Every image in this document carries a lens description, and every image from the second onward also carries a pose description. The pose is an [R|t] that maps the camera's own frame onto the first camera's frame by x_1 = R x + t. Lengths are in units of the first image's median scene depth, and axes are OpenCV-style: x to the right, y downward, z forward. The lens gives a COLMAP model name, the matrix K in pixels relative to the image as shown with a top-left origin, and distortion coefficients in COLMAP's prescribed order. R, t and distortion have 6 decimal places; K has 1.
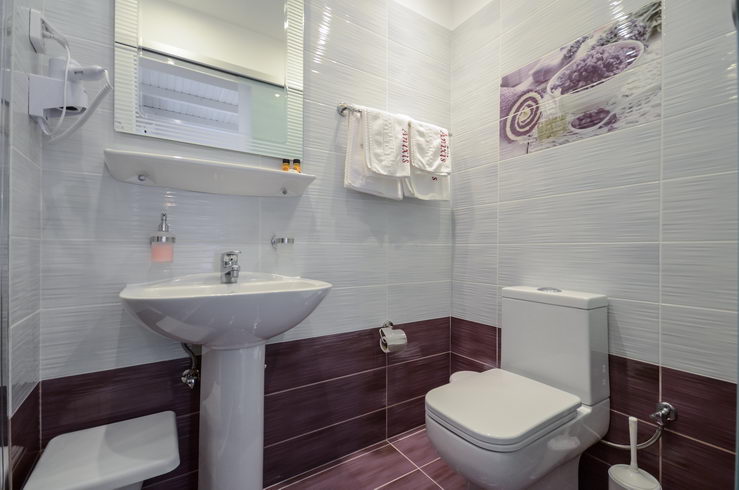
lens RADIAL K [[325.2, 0, 371.8], [0, 325.2, 250.5], [0, 0, 1]] dist [0.011450, -0.001752]
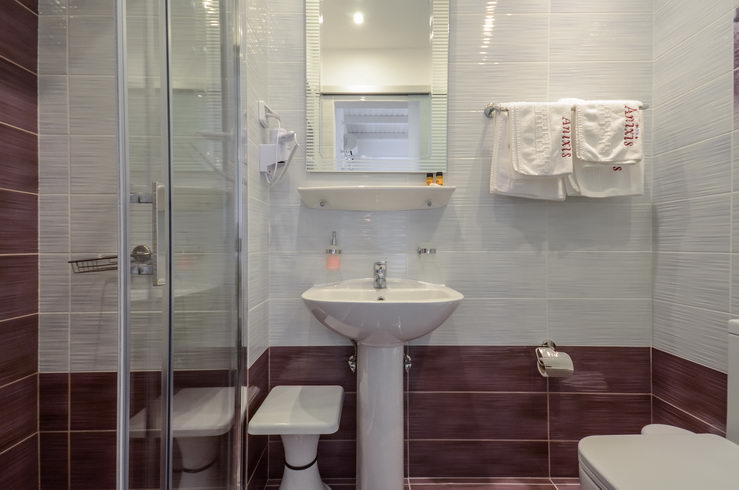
lens RADIAL K [[325.2, 0, 364.6], [0, 325.2, 245.8], [0, 0, 1]] dist [0.011450, -0.001752]
pose [[0.831082, -0.008107, -0.556091, 0.144023], [0.007508, 0.999966, -0.003357, -0.041990], [0.556100, -0.001385, 0.831114, 0.003957]]
